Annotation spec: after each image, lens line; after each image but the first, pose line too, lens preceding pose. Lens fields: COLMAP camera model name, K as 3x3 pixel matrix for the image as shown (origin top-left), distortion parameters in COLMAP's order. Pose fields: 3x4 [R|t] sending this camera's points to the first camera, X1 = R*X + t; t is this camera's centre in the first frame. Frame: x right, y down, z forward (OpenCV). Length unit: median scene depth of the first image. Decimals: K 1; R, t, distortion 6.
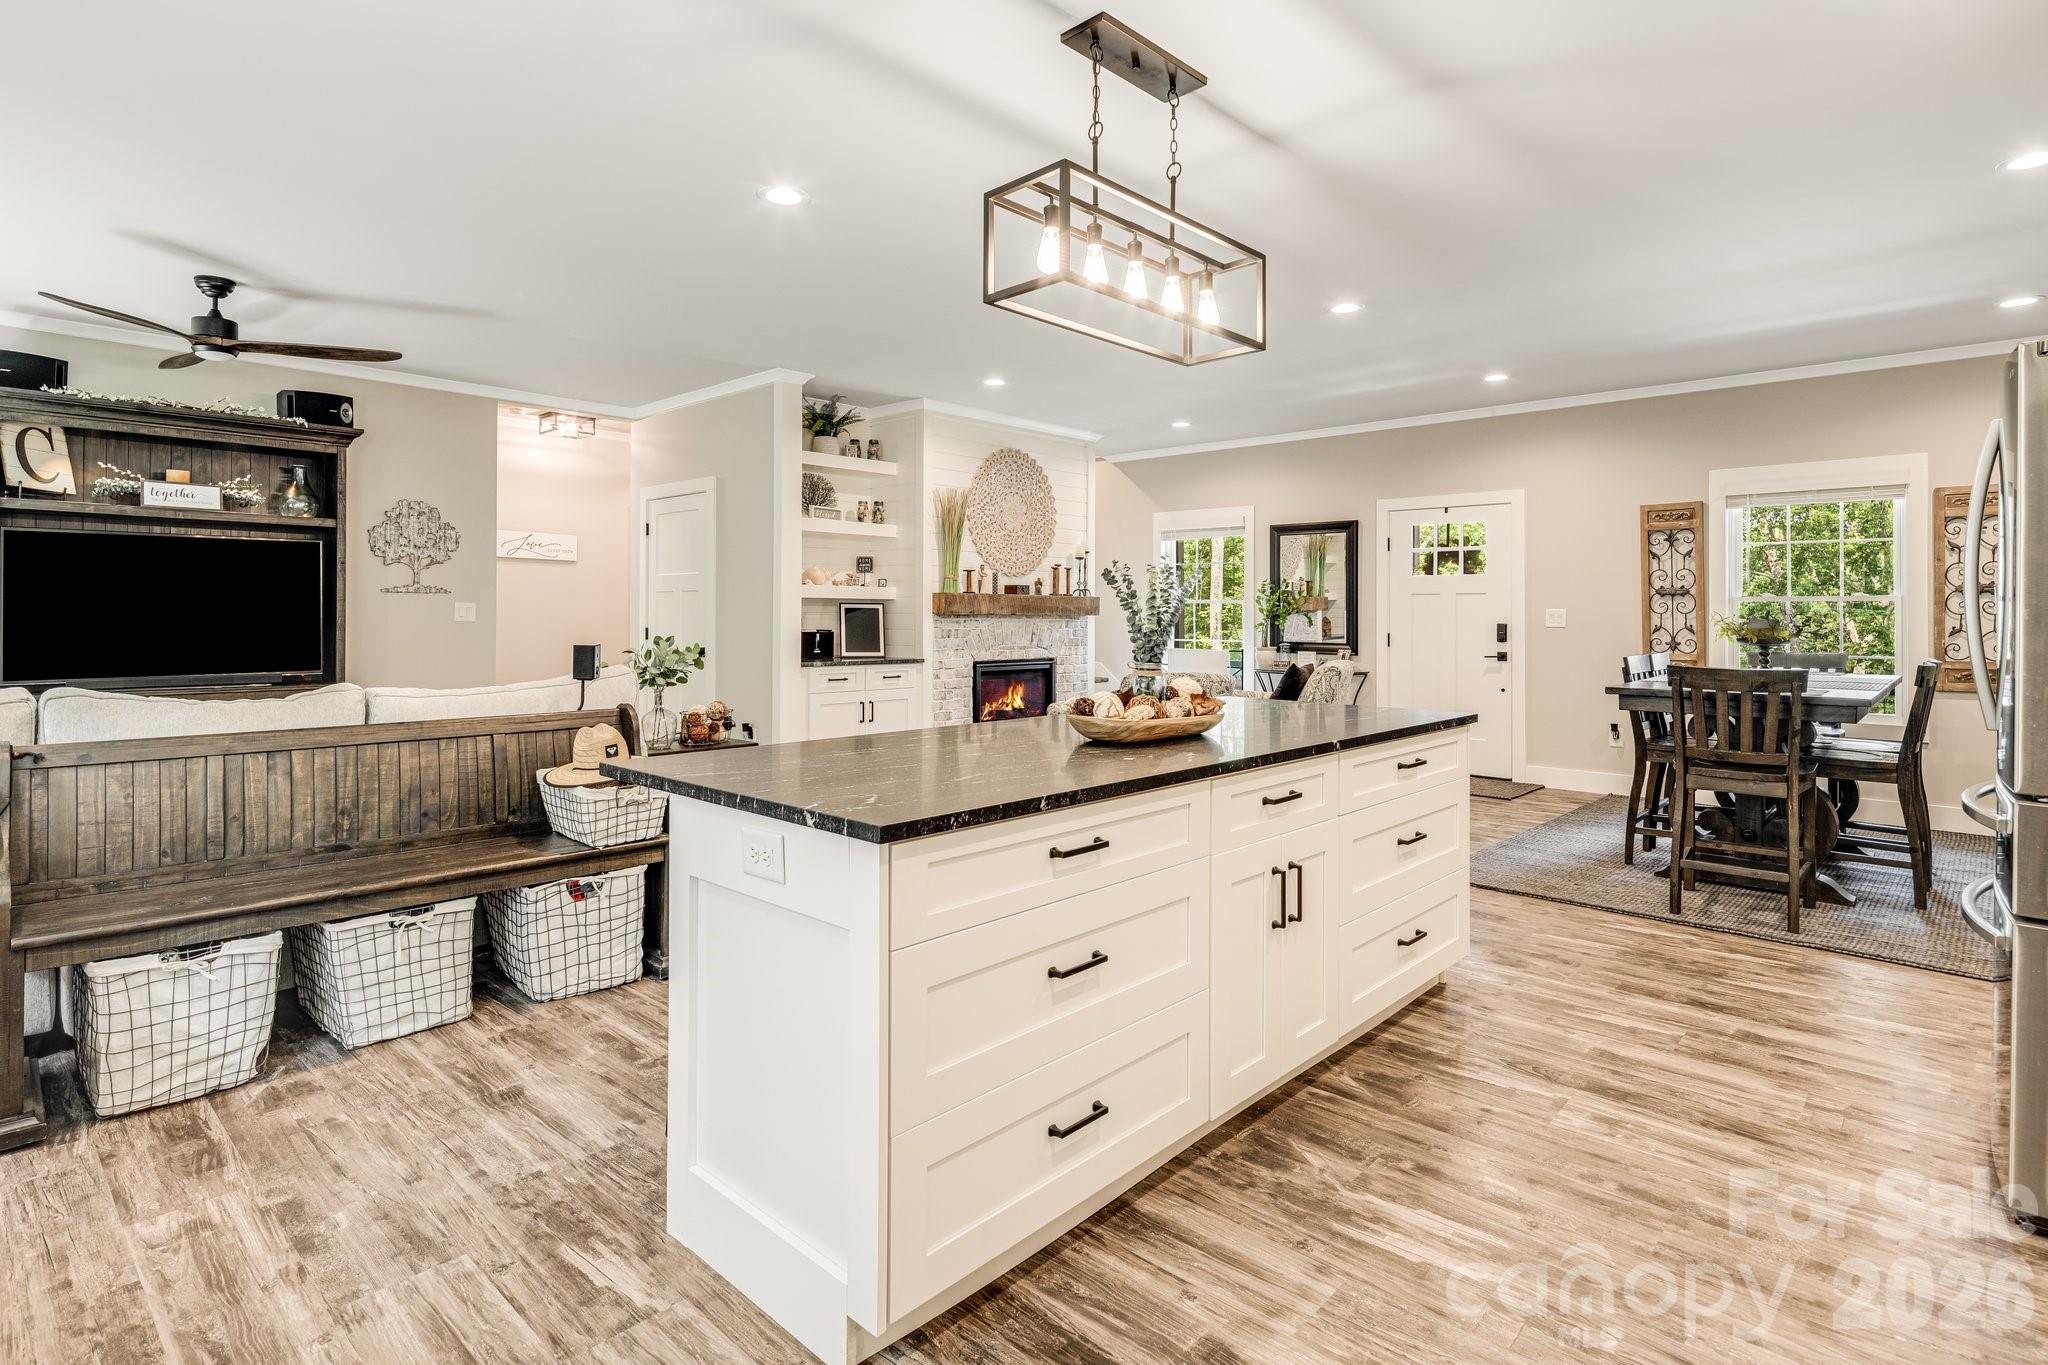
lens RADIAL K [[1035.2, 0, 1010.6], [0, 1035.2, 604.9], [0, 0, 1]] dist [0.011067, -0.008548]
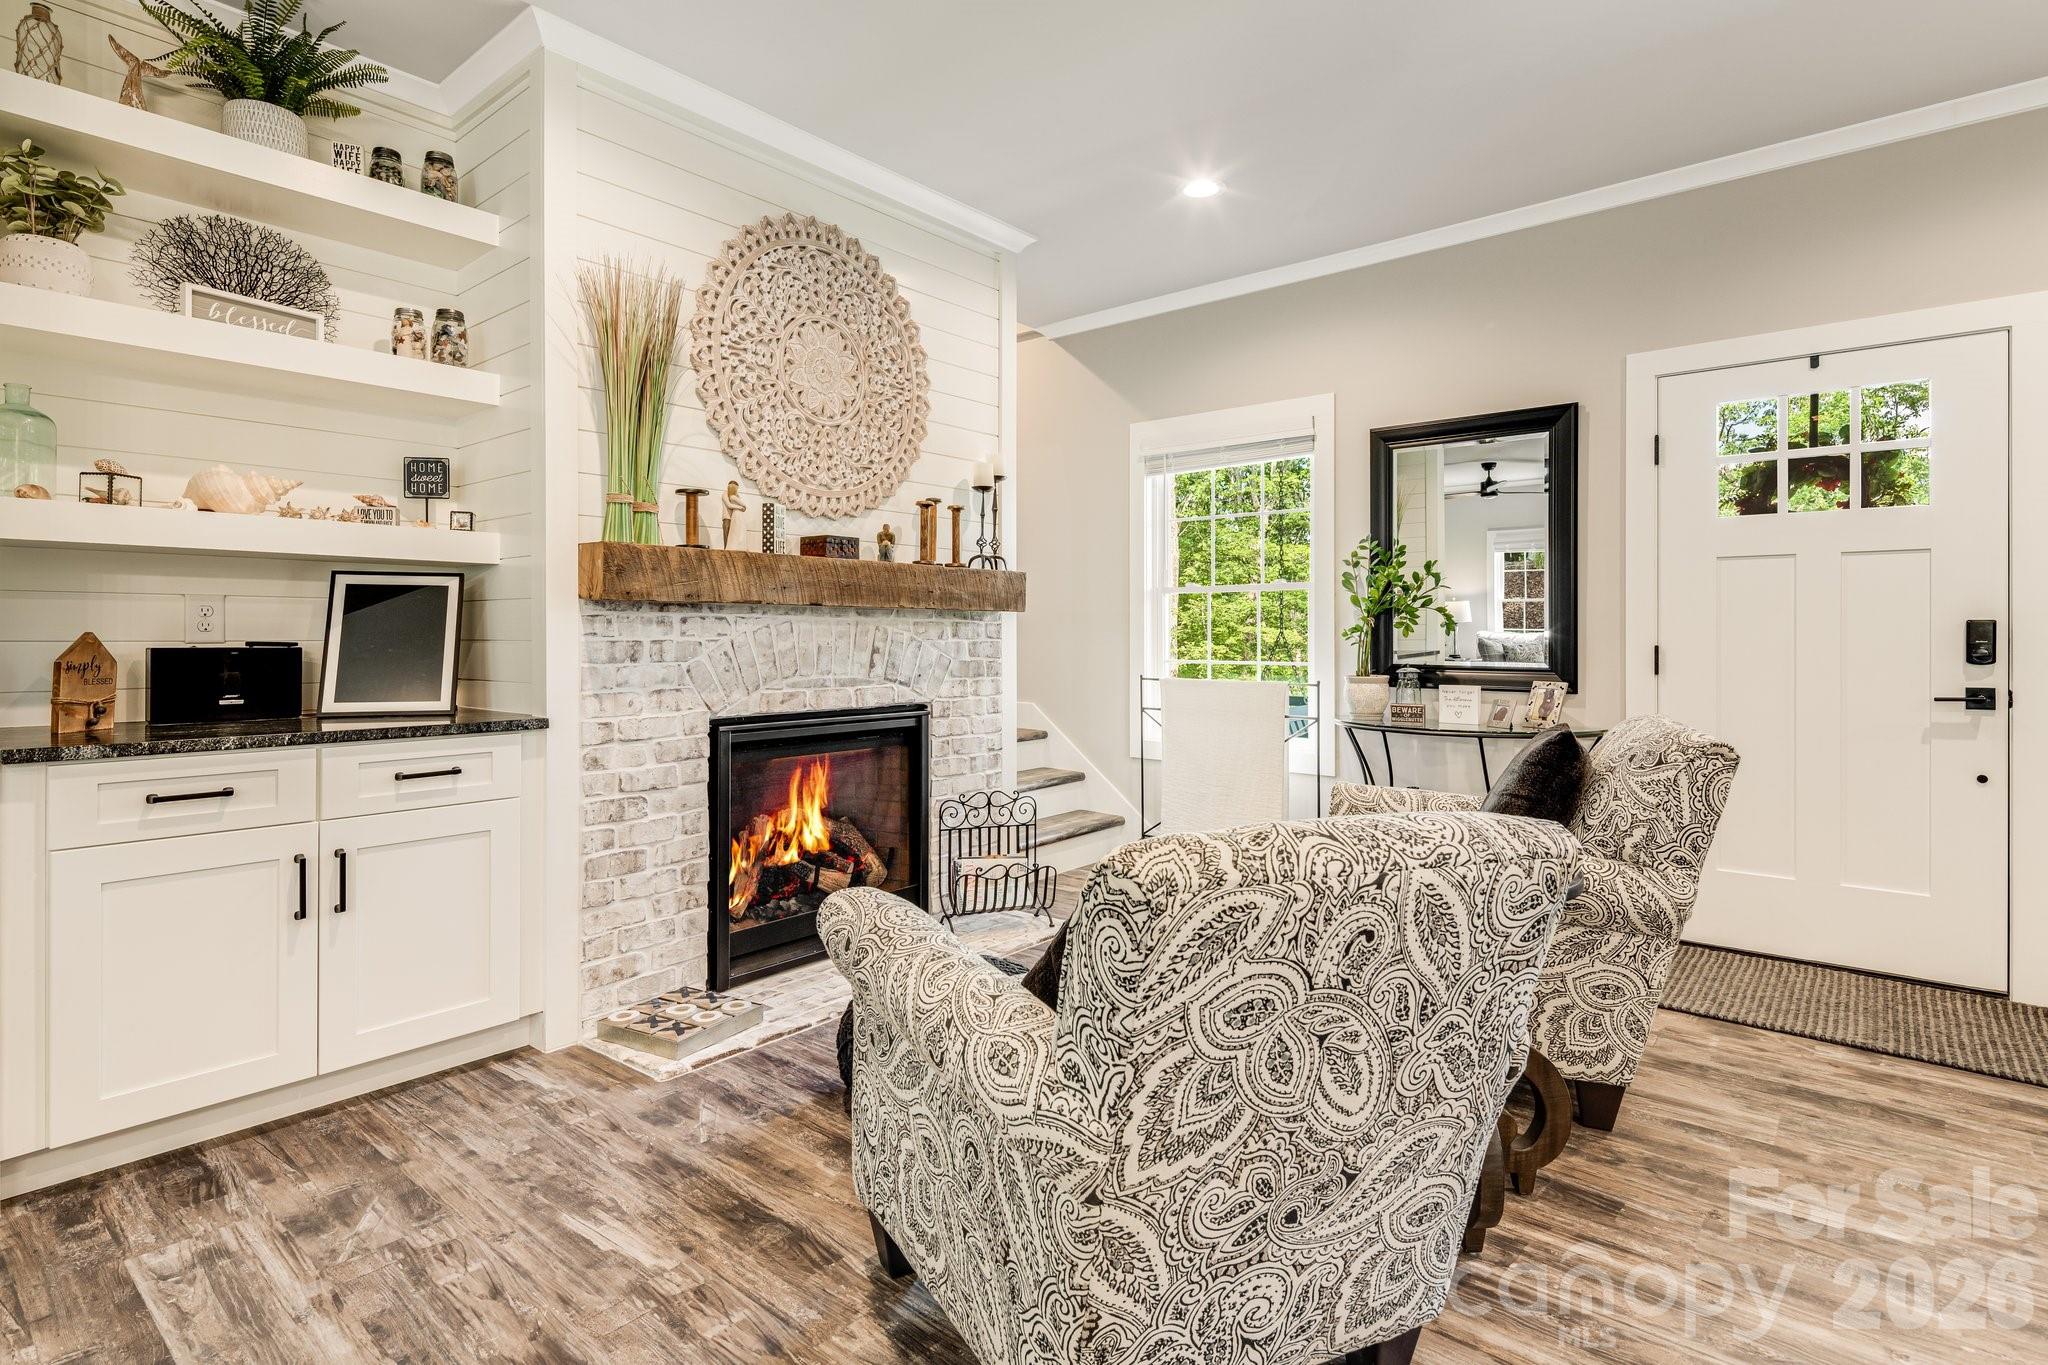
lens RADIAL K [[1035.2, 0, 1015.1], [0, 1035.2, 625.5], [0, 0, 1]] dist [0.011067, -0.008548]
pose [[0.998261, -0.002868, 0.058876, 0.061540], [0.002856, 0.999996, 0.000279, 0.018944], [-0.058877, -0.000110, 0.998265, 0.610603]]
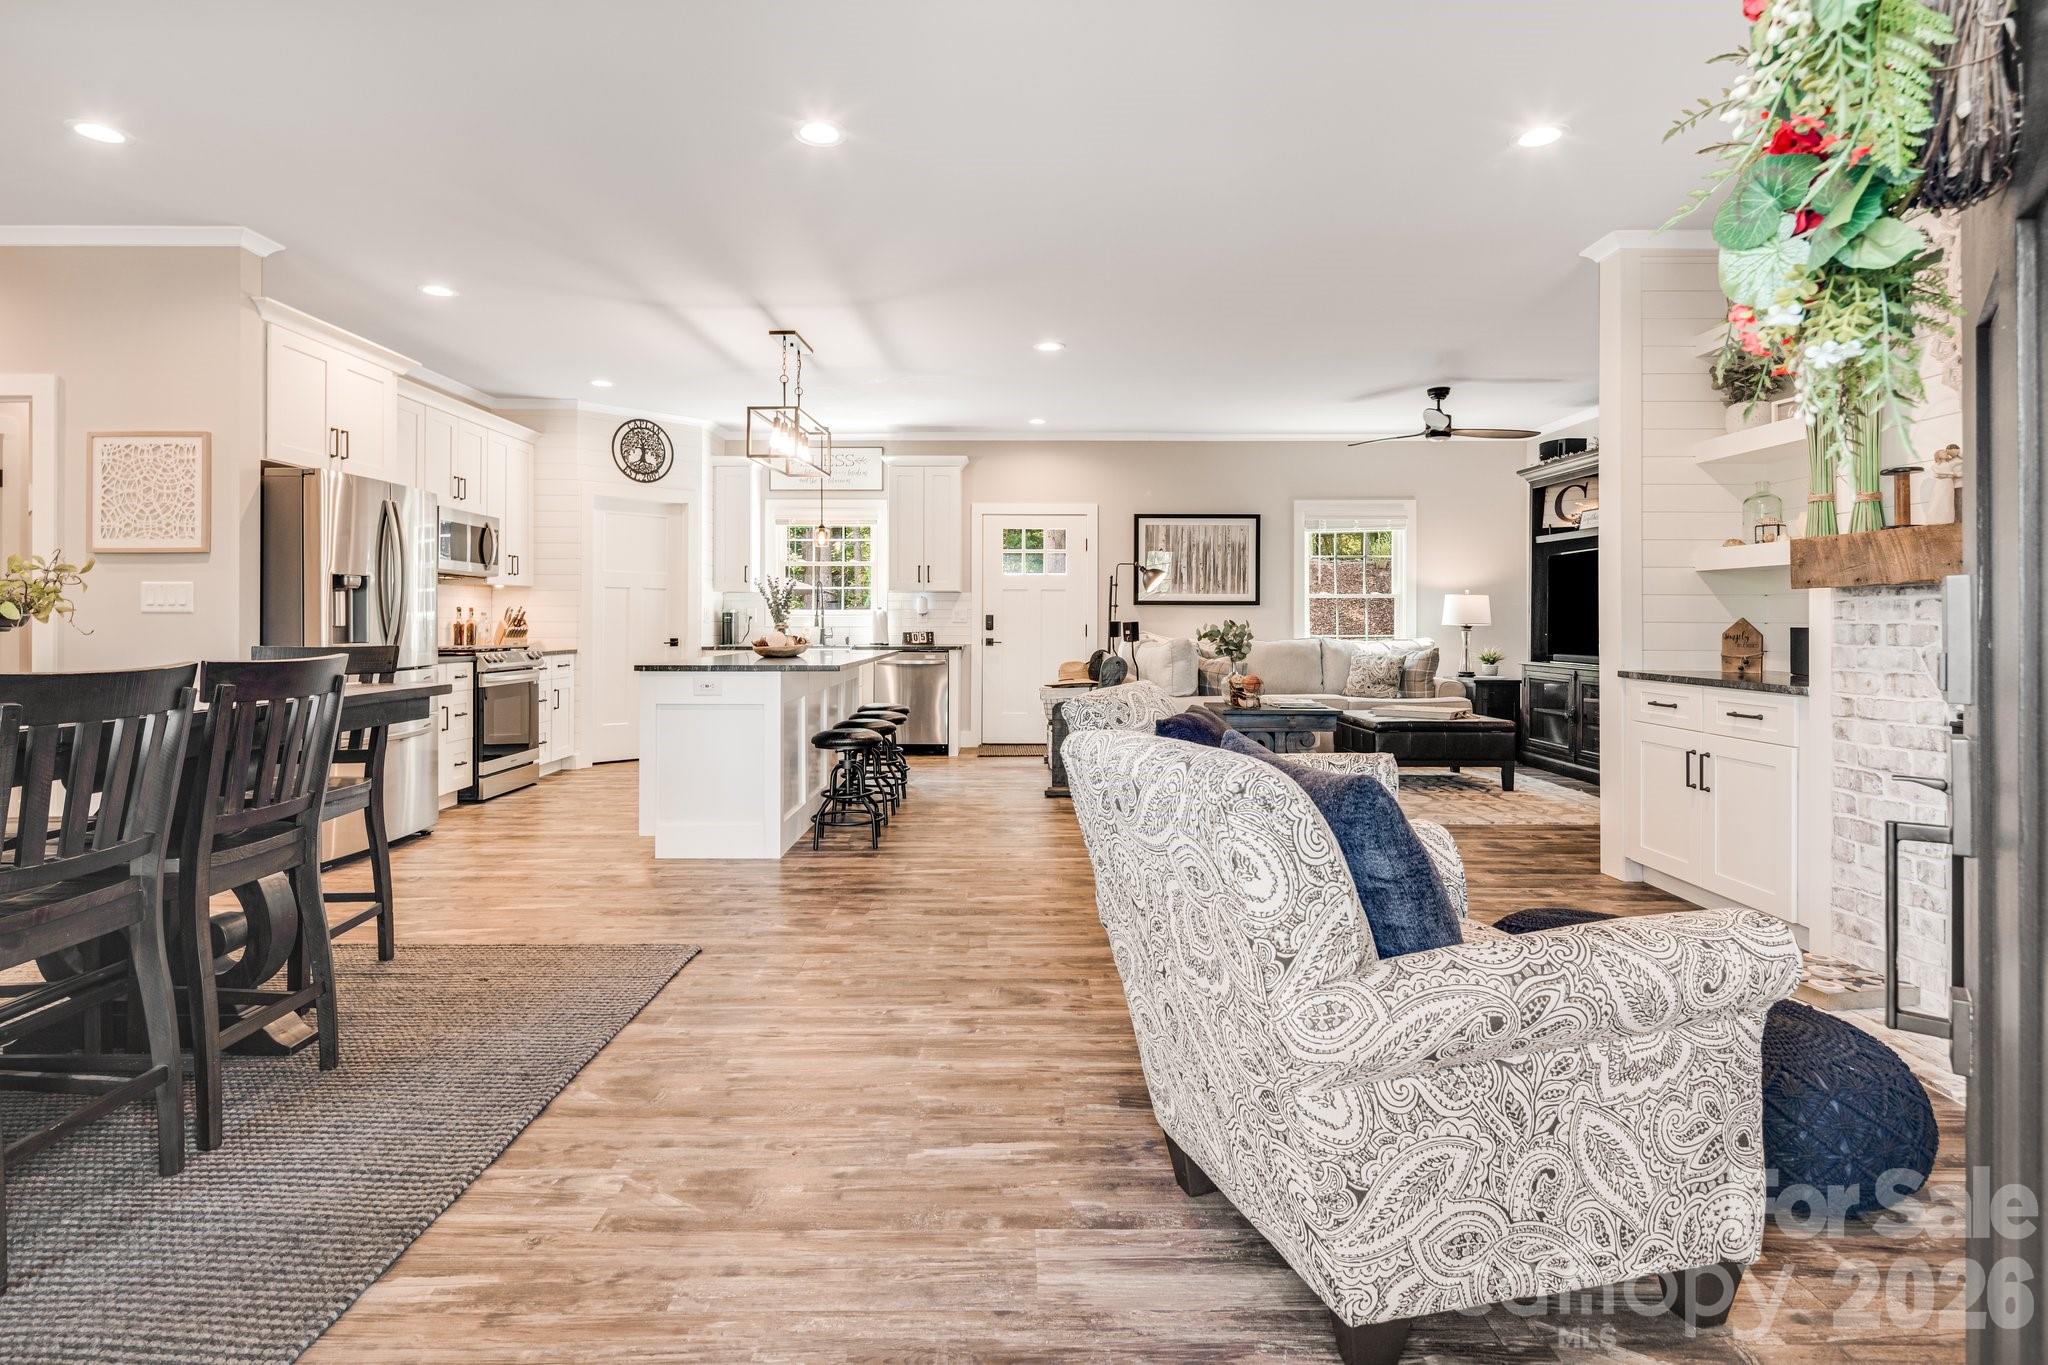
lens RADIAL K [[1035.2, 0, 1017.9], [0, 1035.2, 615.1], [0, 0, 1]] dist [0.011067, -0.008548]
pose [[-0.721837, -0.008903, -0.692006, 0.475359], [0.001899, 0.999888, -0.014845, 0.026314], [0.692061, -0.012030, -0.721739, 1.077943]]
